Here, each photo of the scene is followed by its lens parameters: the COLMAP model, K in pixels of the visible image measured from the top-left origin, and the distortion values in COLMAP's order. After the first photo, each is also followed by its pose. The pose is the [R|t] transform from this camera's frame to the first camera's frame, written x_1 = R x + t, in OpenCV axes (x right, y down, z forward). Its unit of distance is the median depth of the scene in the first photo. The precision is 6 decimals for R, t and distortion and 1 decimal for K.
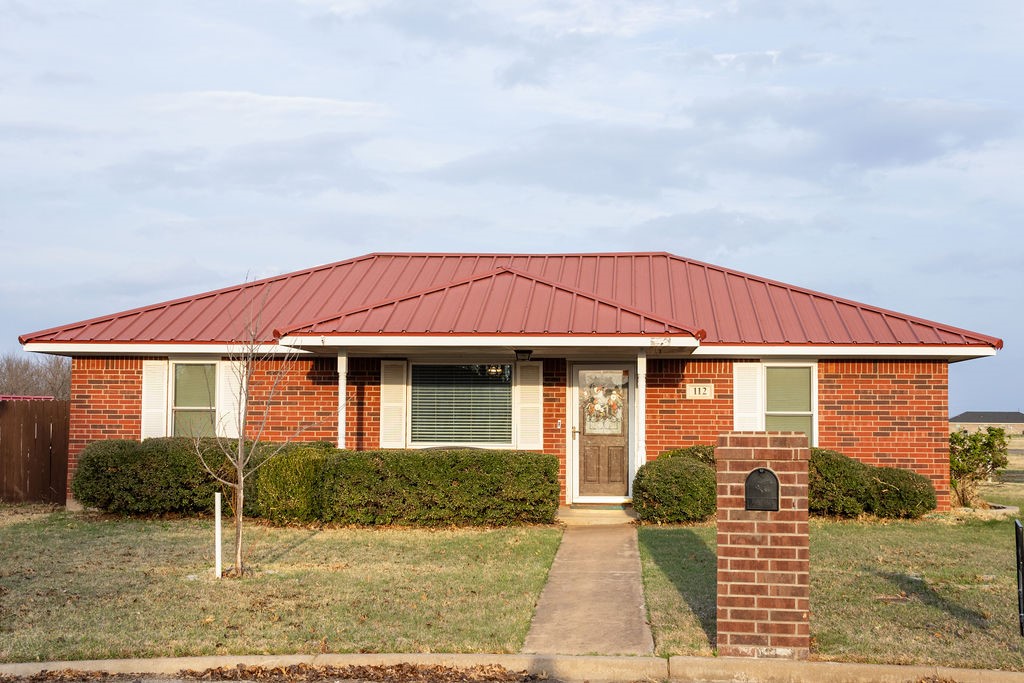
lens RADIAL K [[1359.9, 0, 511.8], [0, 1359.9, 342.5], [0, 0, 1]] dist [0.044882, 0.000000]
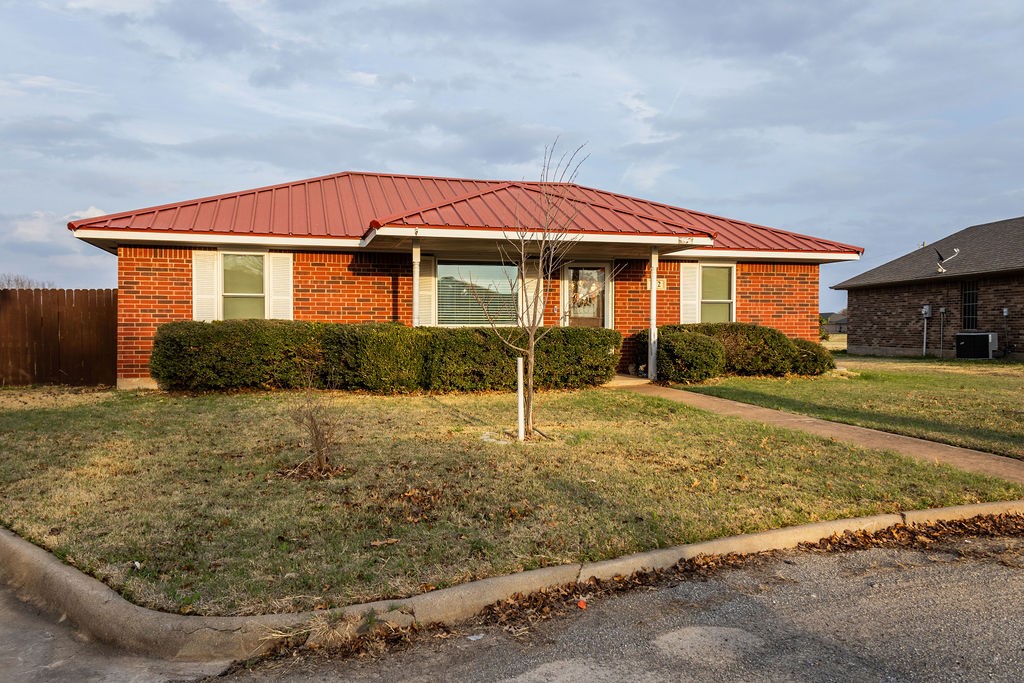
lens RADIAL K [[850.7, 0, 512.0], [0, 850.7, 339.6], [0, 0, 1]] dist [0.059322, -0.018281]
pose [[0.938484, -0.009959, 0.345180, -0.272615], [-0.014123, 0.997641, 0.067183, 0.035182], [-0.345035, -0.067925, 0.936129, 0.269364]]
